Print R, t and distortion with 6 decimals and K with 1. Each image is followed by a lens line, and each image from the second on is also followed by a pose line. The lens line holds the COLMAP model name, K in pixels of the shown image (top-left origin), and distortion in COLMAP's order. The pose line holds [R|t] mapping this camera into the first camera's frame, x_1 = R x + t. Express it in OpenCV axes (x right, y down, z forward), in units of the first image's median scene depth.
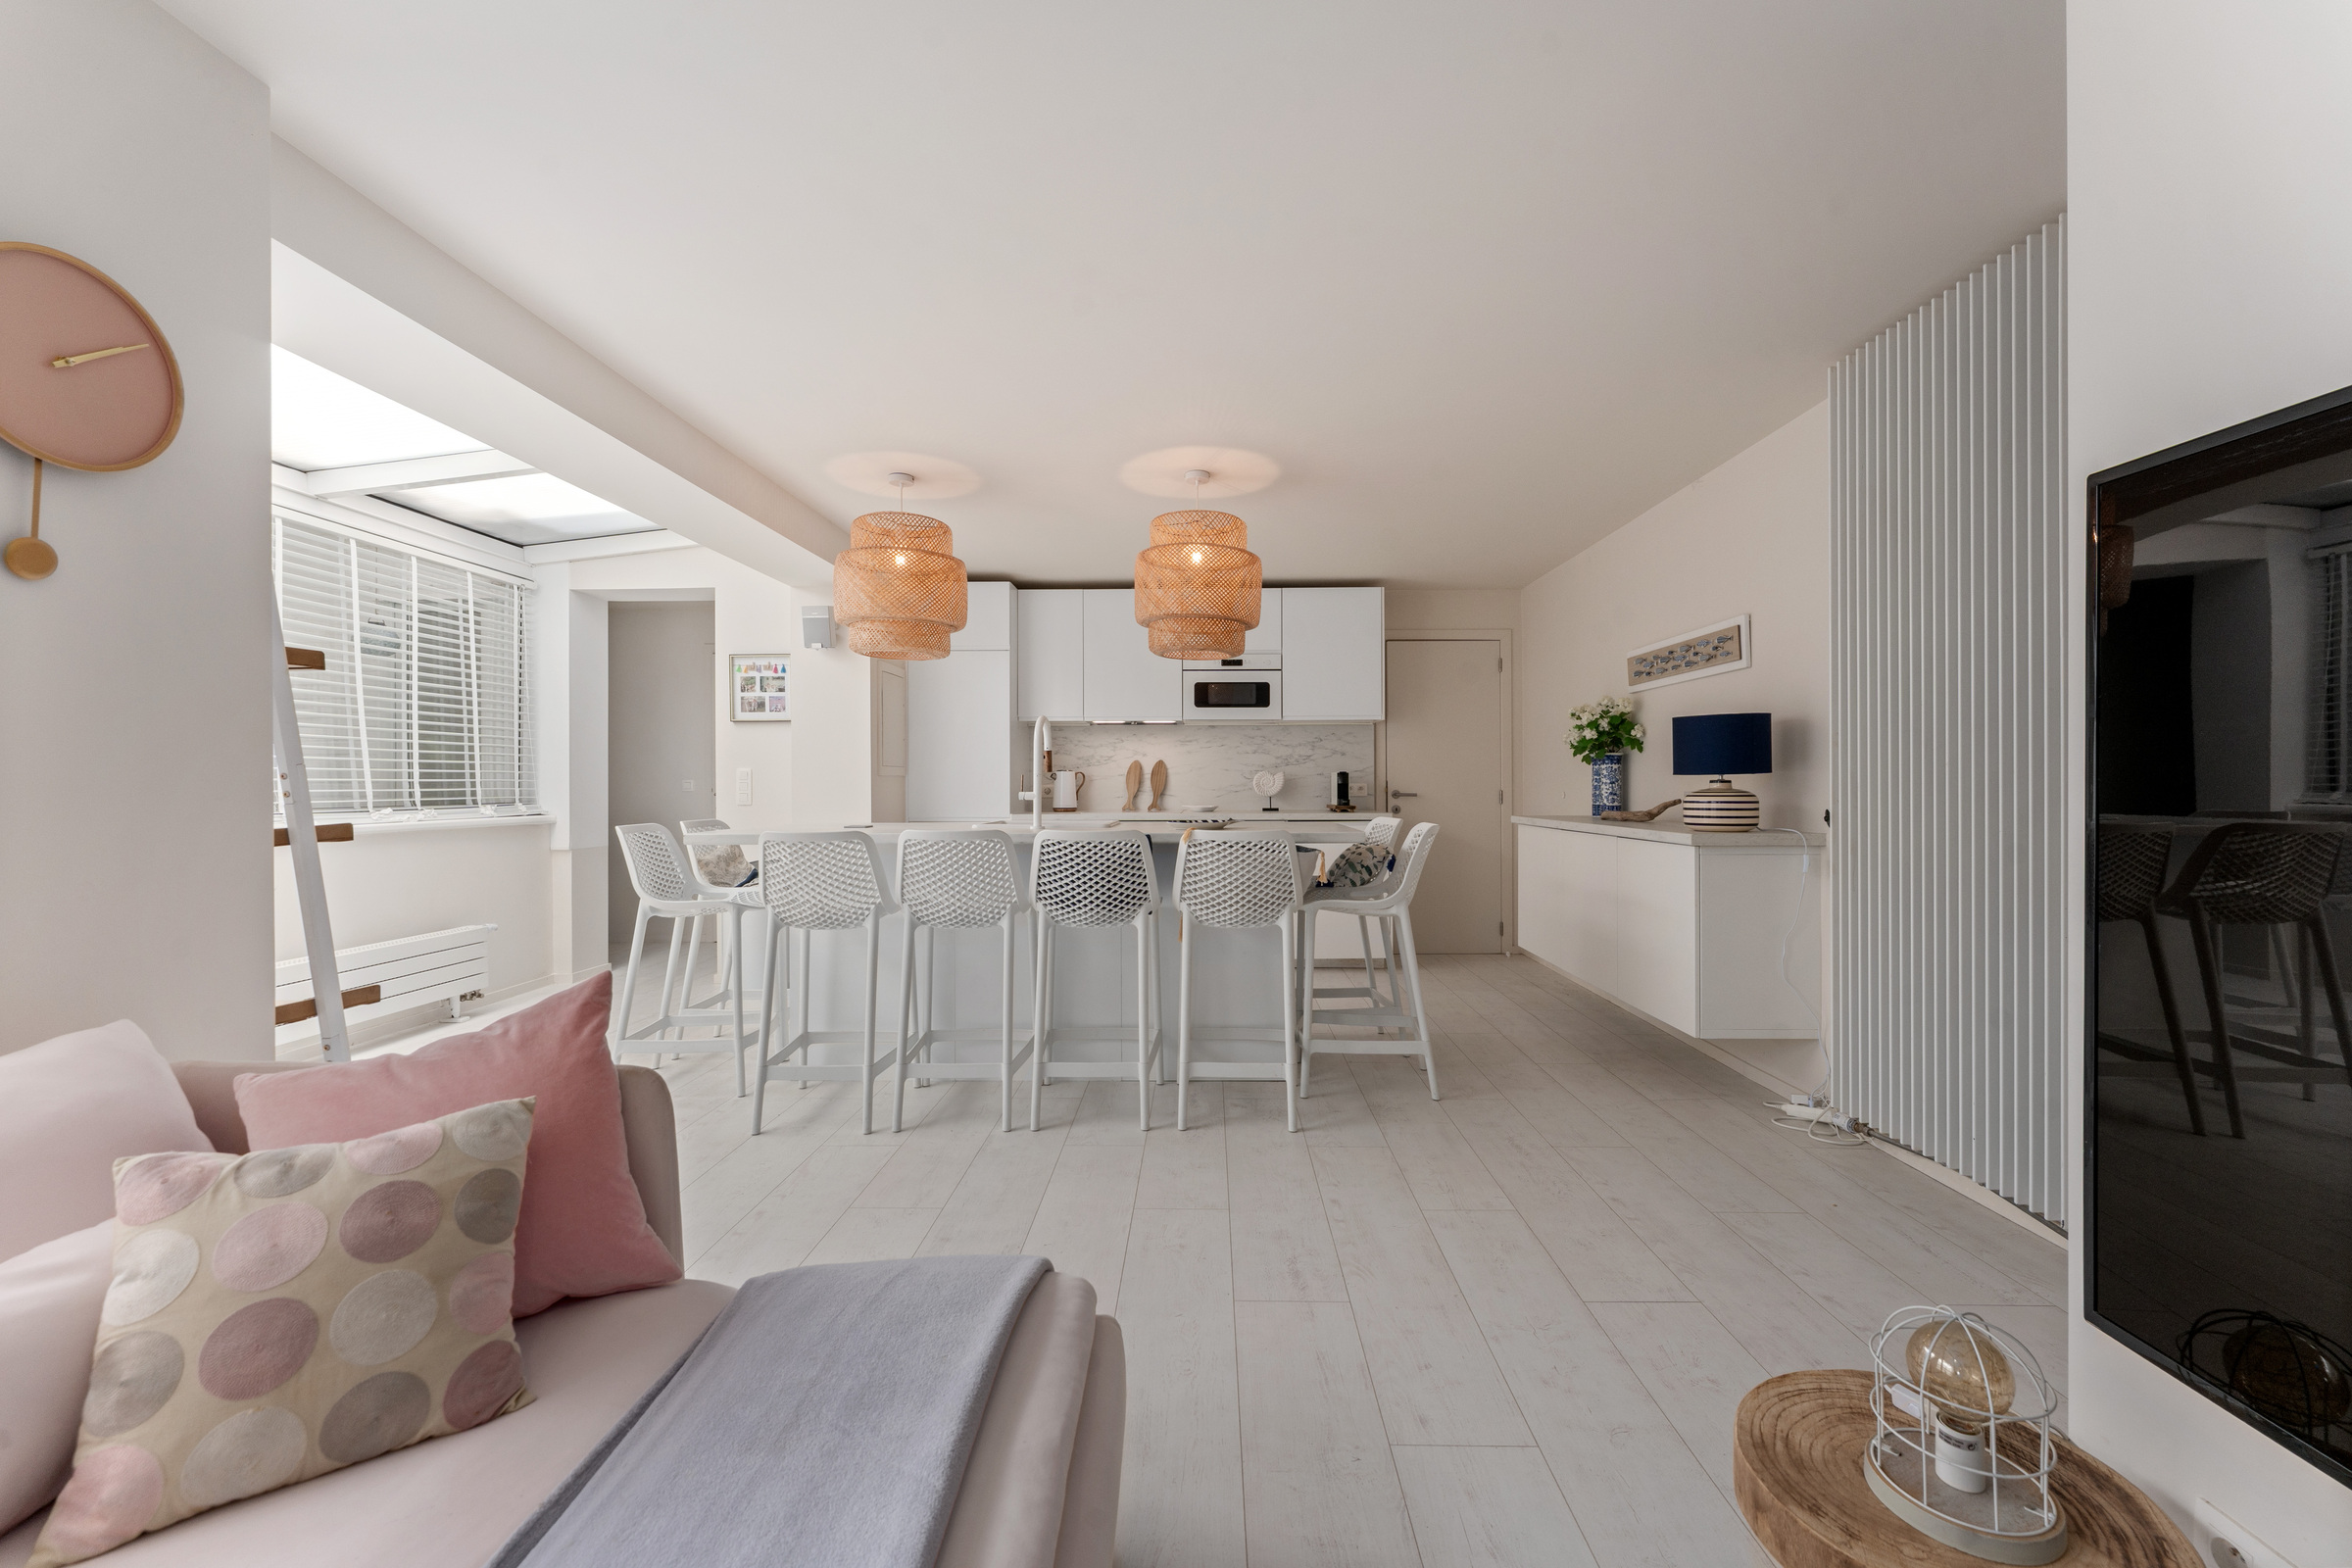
lens RADIAL K [[948.1, 0, 1190.0], [0, 948.1, 783.3], [0, 0, 1]] dist [0.000910, -0.000081]
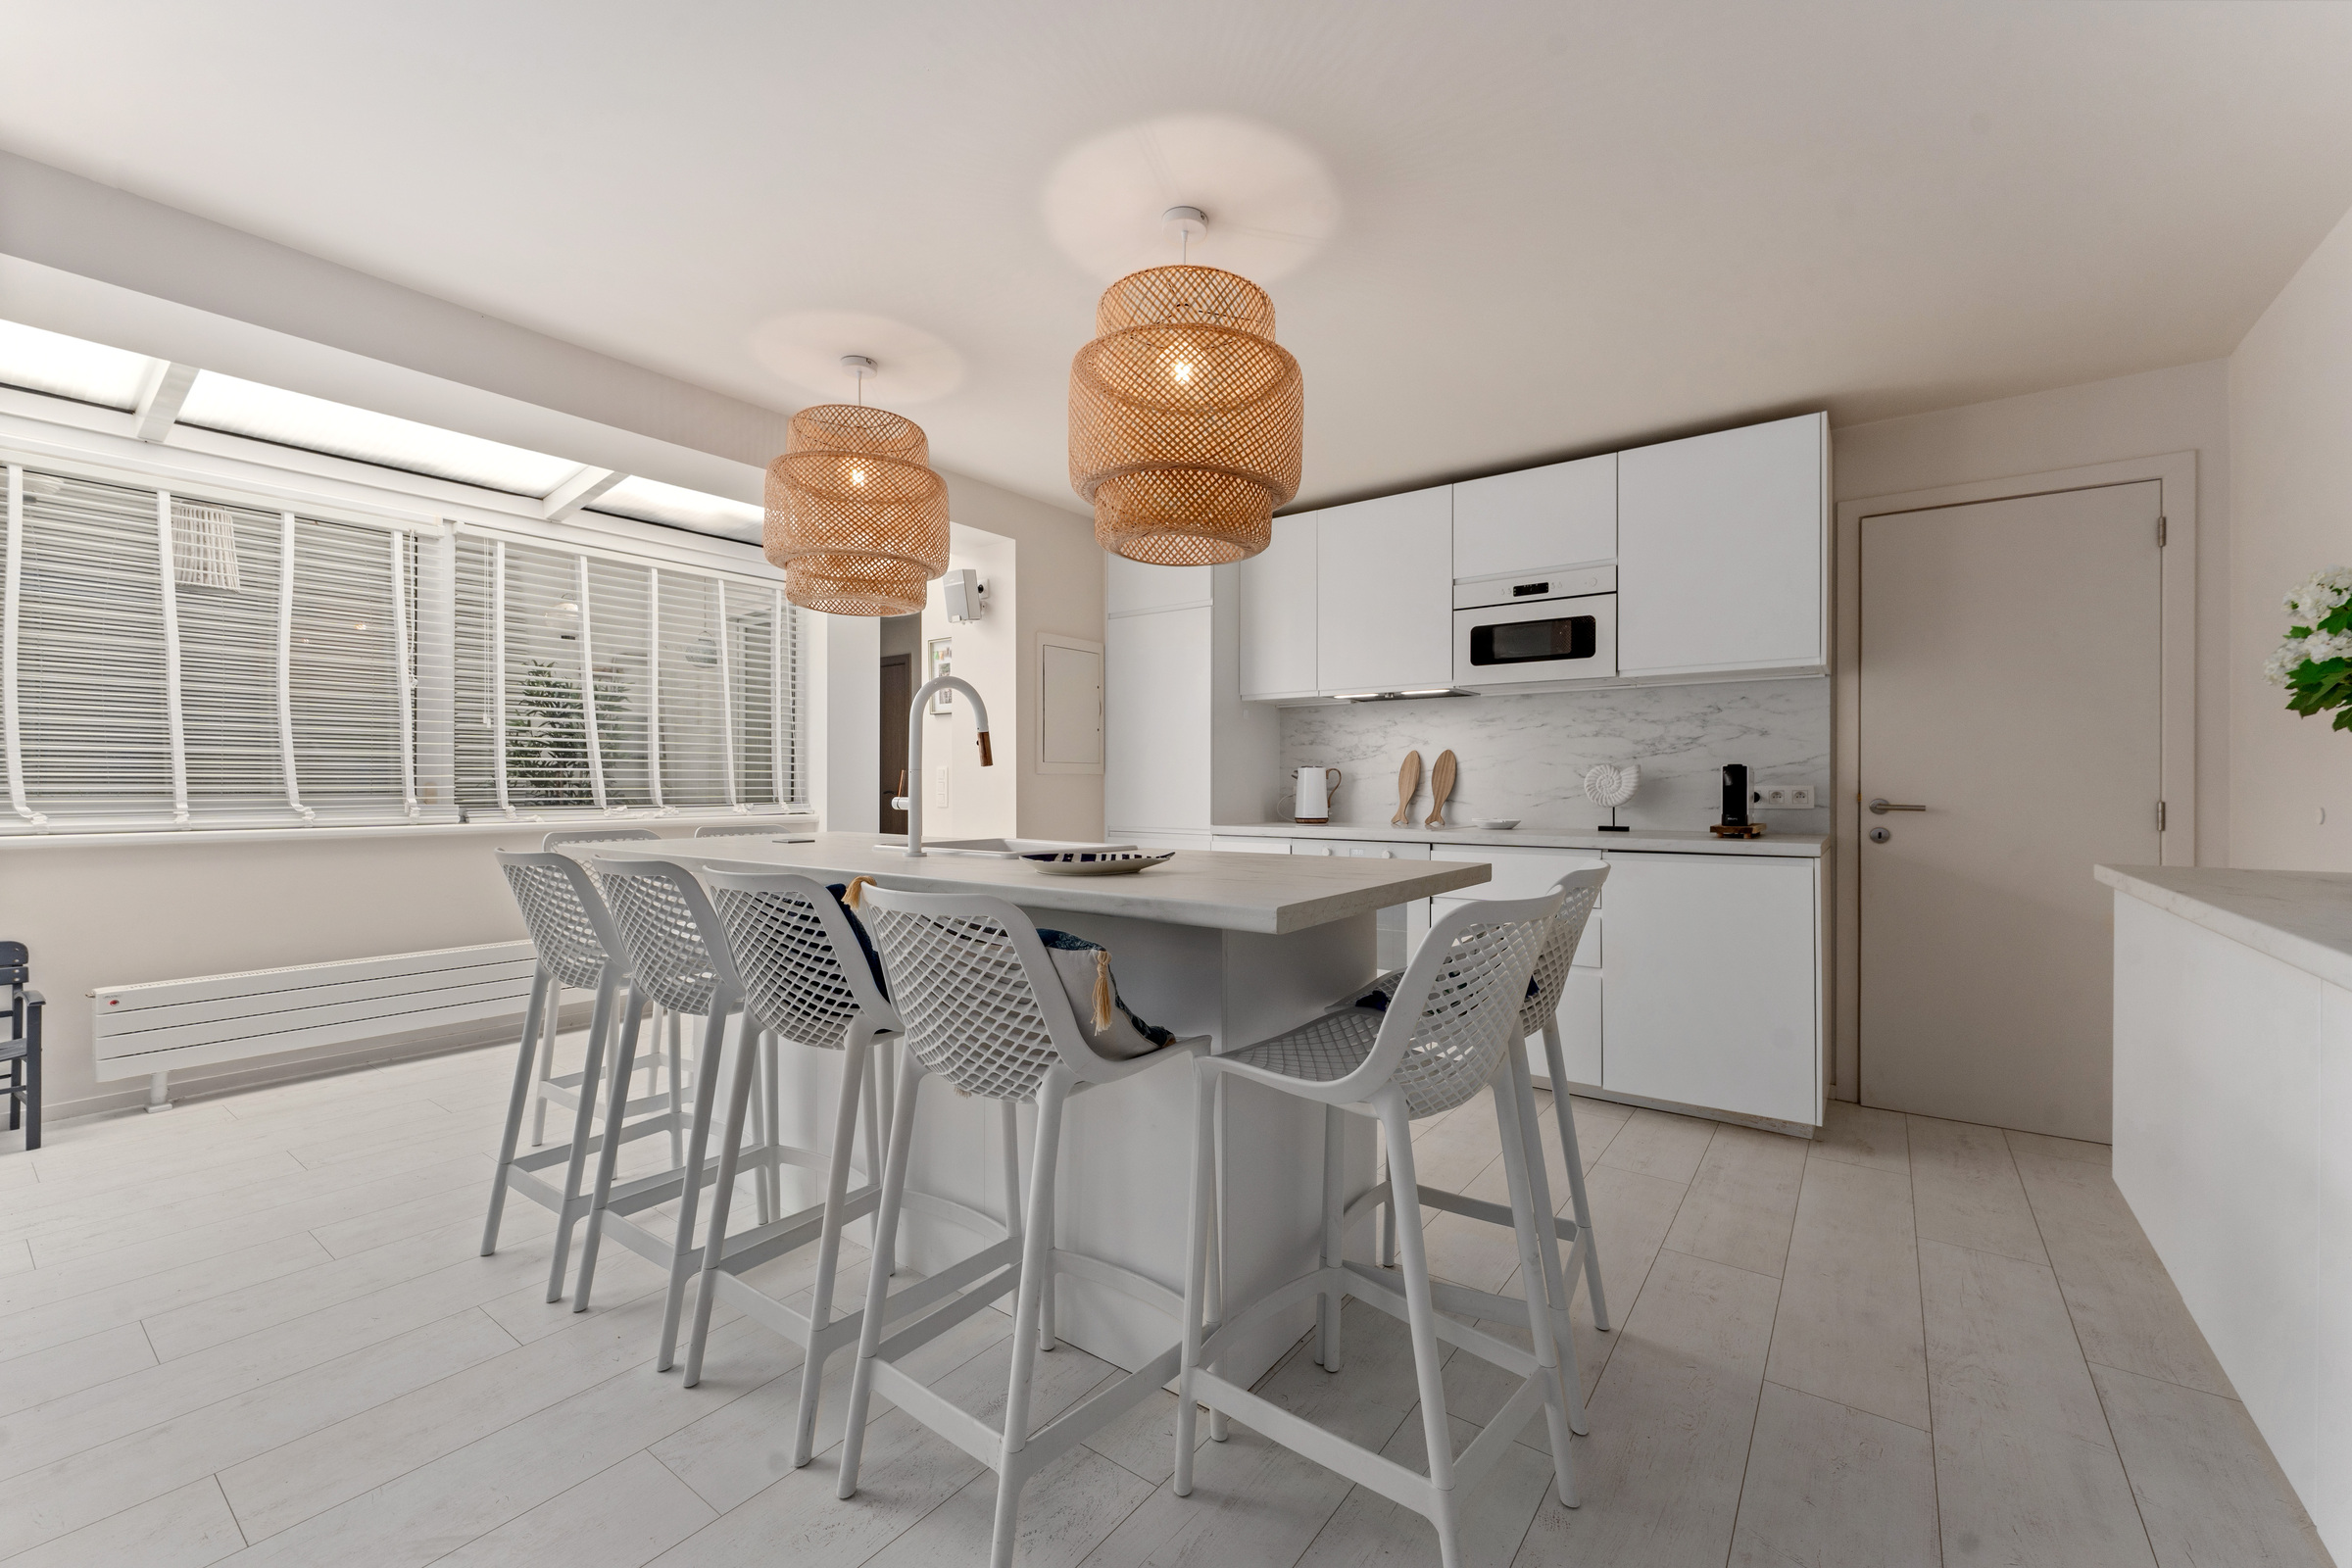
lens RADIAL K [[948.1, 0, 1190.0], [0, 948.1, 783.3], [0, 0, 1]] dist [0.000910, -0.000081]
pose [[0.821076, 0.001908, -0.570816, 0.212373], [-0.001892, 0.999998, 0.000621, -0.001031], [0.570816, 0.000571, 0.821078, 0.363663]]
